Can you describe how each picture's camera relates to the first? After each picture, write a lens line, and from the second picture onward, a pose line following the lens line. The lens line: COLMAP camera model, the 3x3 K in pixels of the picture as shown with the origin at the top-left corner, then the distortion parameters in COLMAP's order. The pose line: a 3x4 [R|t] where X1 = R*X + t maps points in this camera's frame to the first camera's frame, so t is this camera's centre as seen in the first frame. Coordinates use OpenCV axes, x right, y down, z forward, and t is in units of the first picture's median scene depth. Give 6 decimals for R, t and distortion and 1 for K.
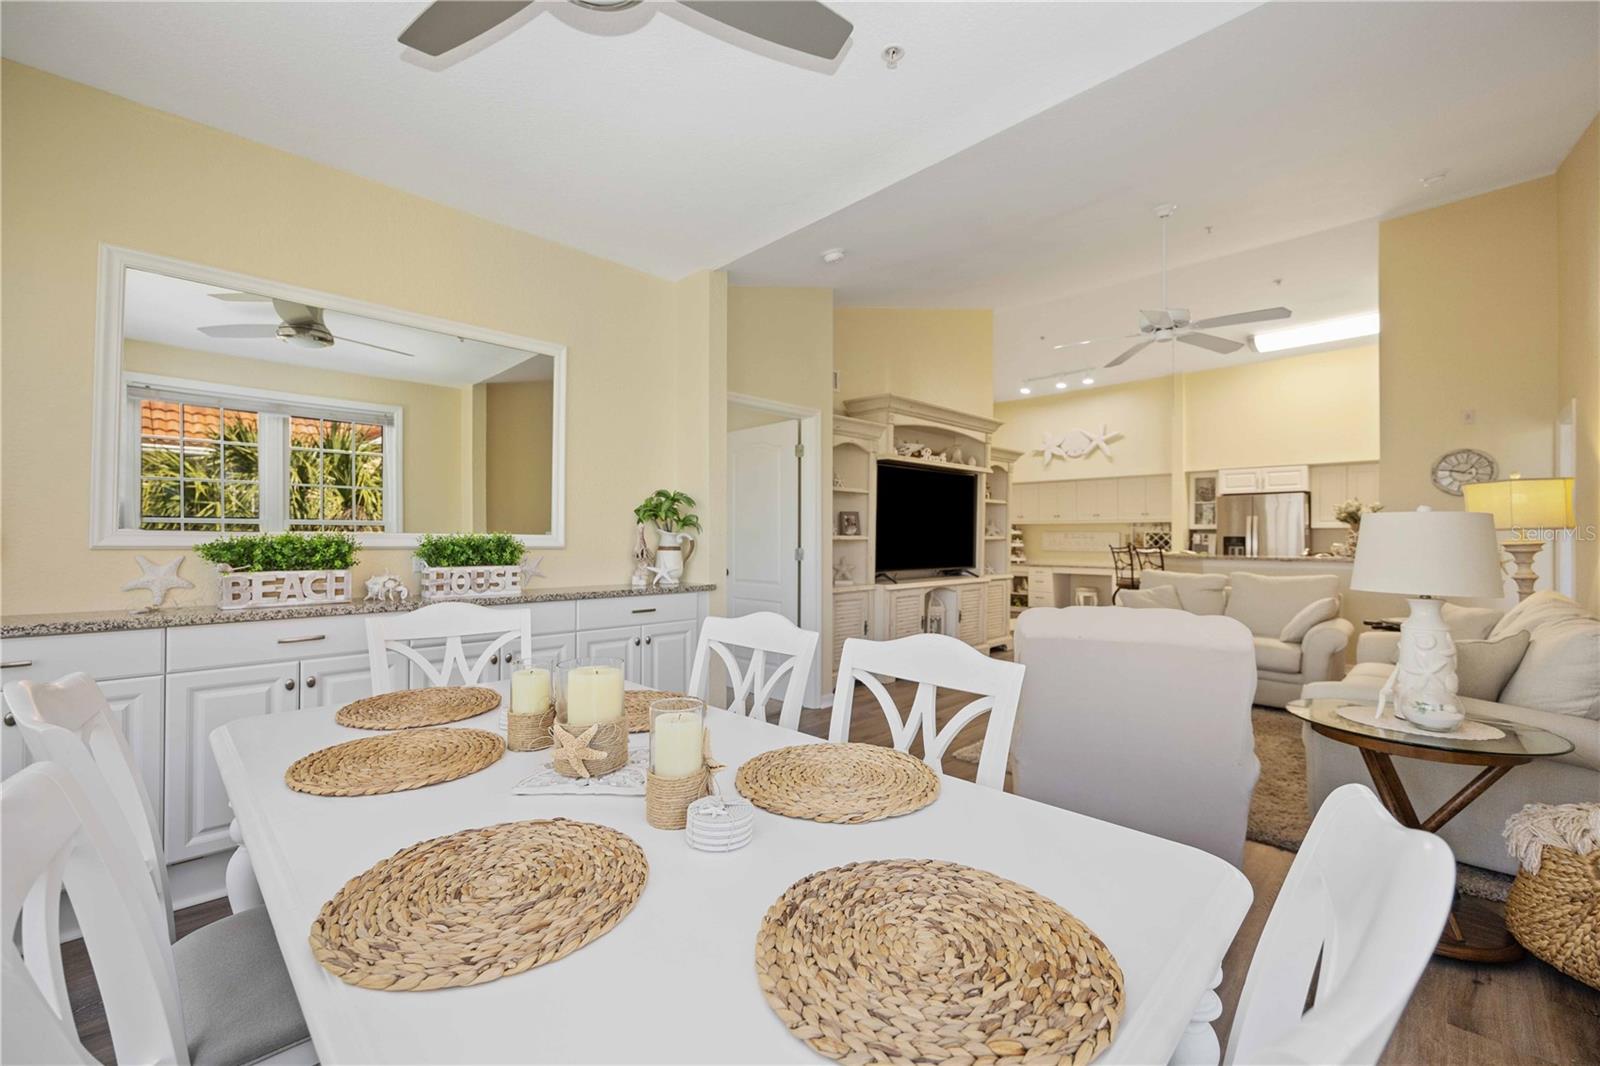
lens RADIAL K [[671.6, 0, 794.0], [0, 671.6, 533.0], [0, 0, 1]] dist [-0.004218, 0.000312]
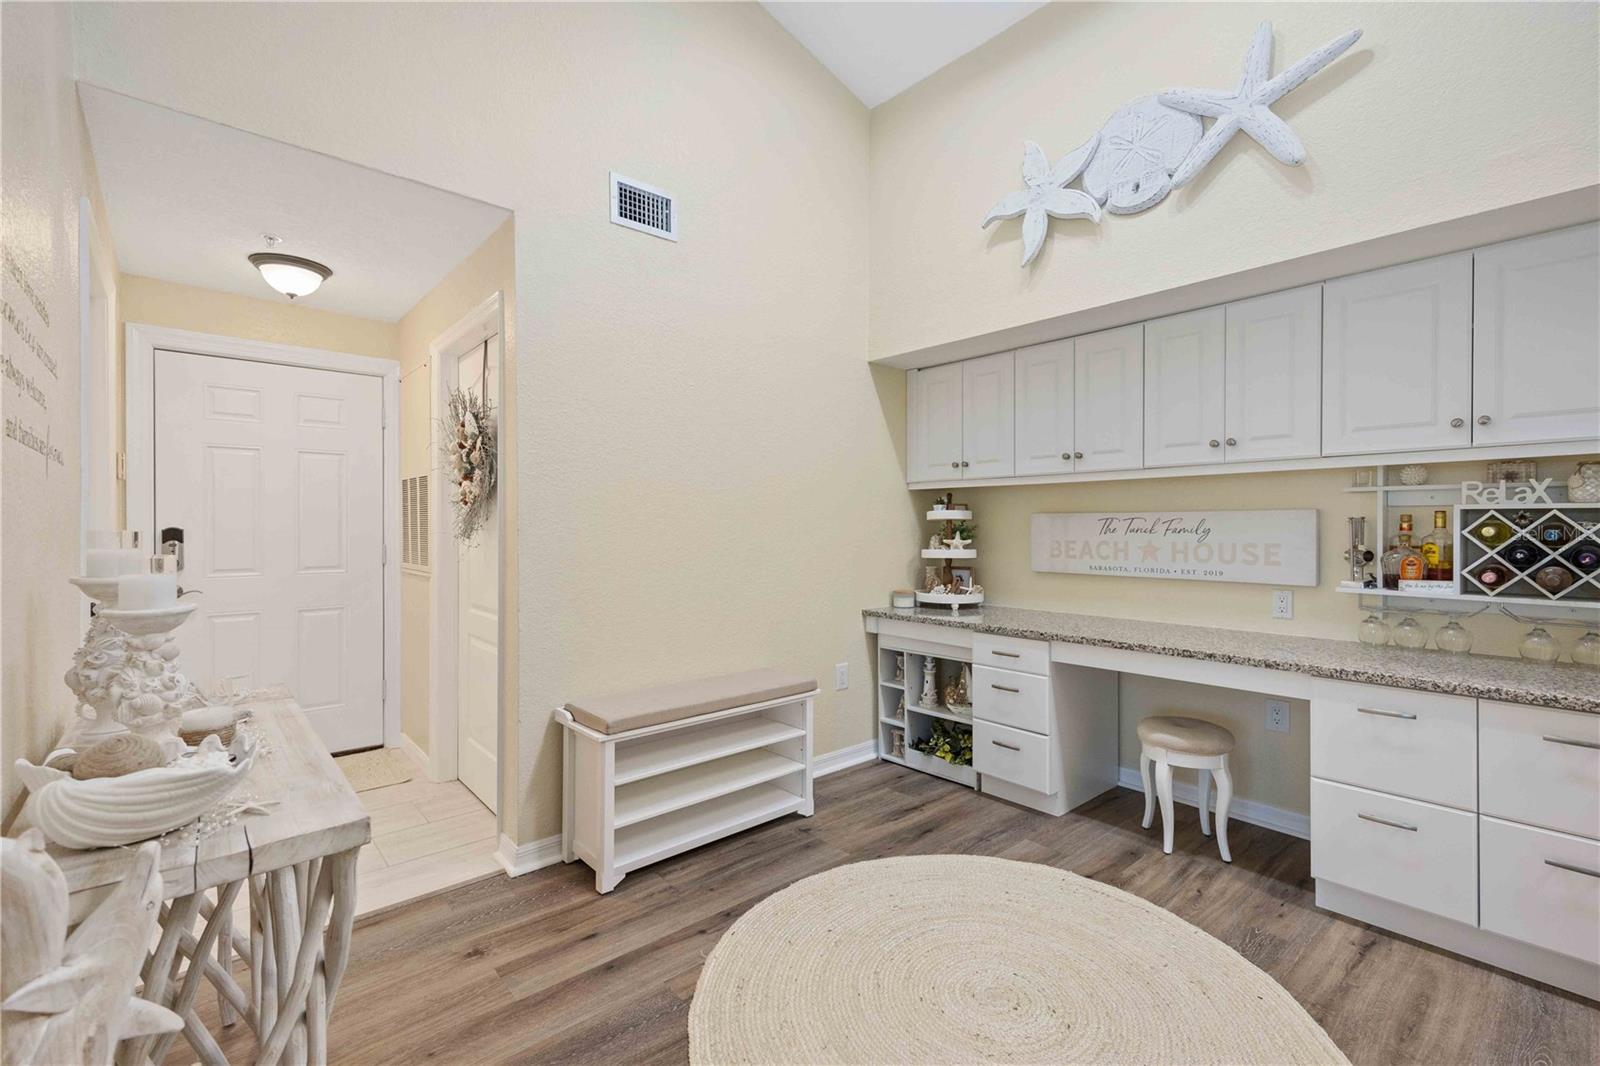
lens RADIAL K [[710.8, 0, 793.7], [0, 710.8, 527.4], [0, 0, 1]] dist [-0.002291, 0.002160]
pose [[0.998384, -0.003655, -0.056714, 0.299185], [0.004023, 0.999972, 0.006375, 0.003170], [0.056689, -0.006593, 0.998370, 0.712295]]
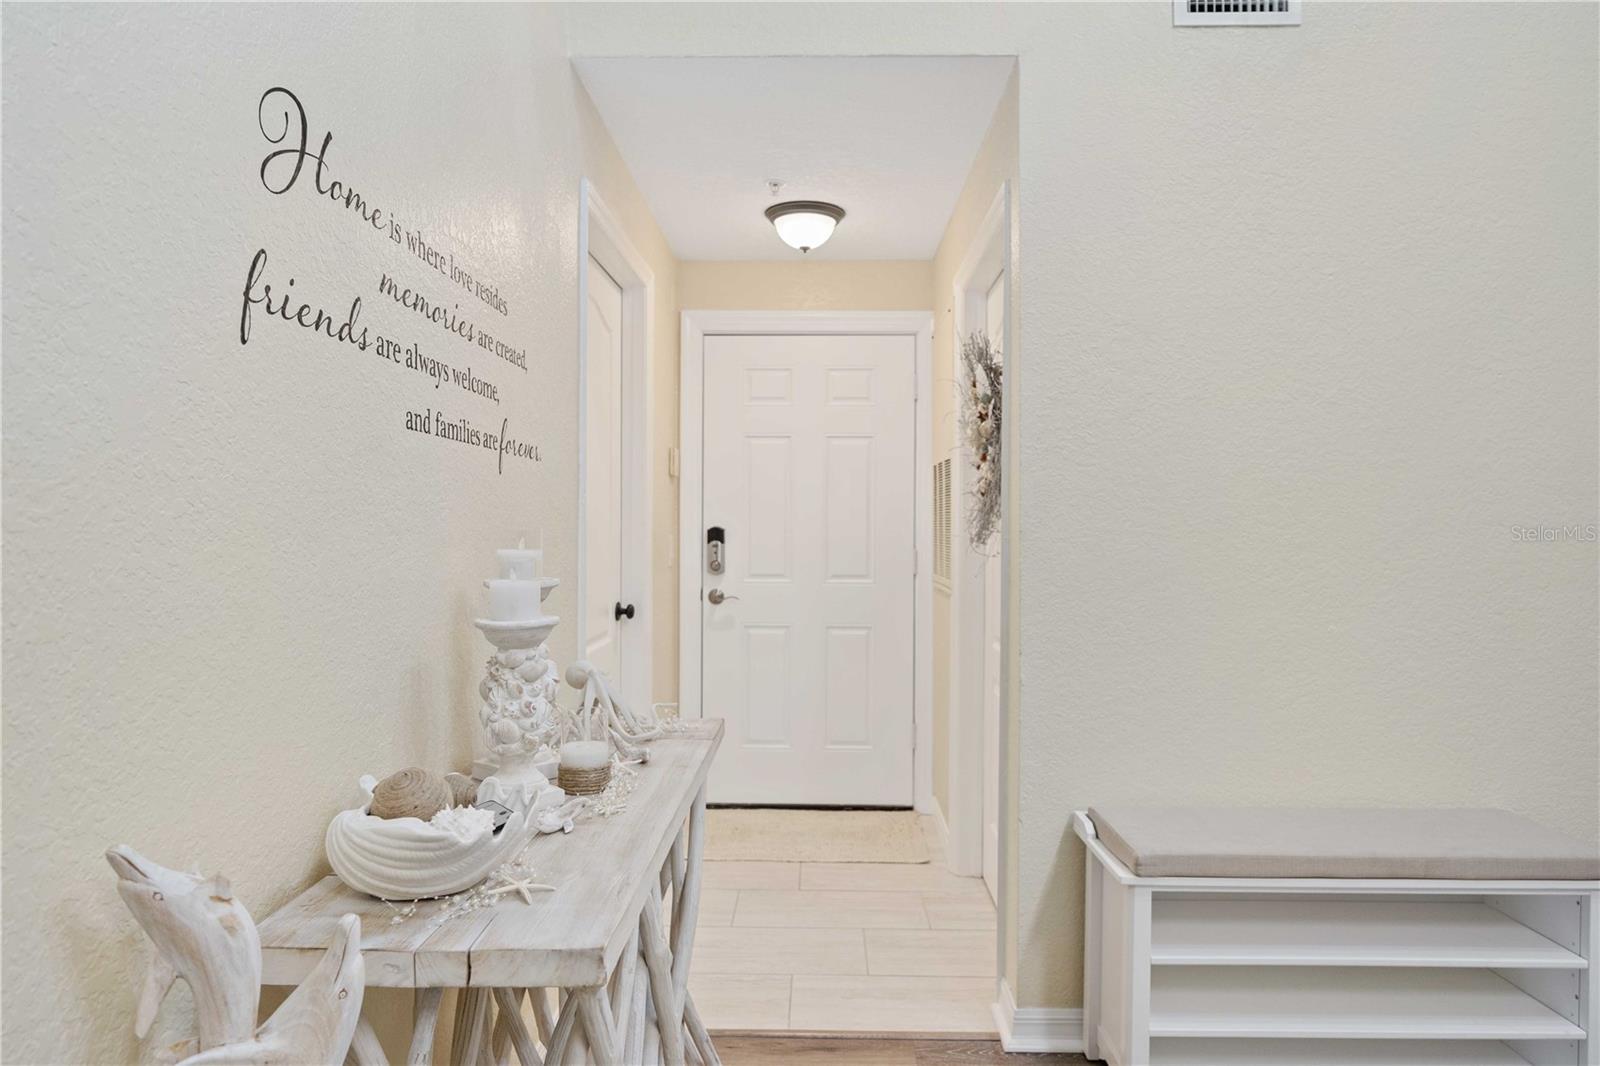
lens RADIAL K [[972.7, 0, 799.5], [0, 972.7, 526.8], [0, 0, 1]] dist [-0.008936, 0.002982]
pose [[0.694522, 0.001074, -0.719471, 0.311522], [0.000802, 0.999997, 0.002267, 0.003307], [0.719471, -0.002152, 0.694519, 0.748310]]
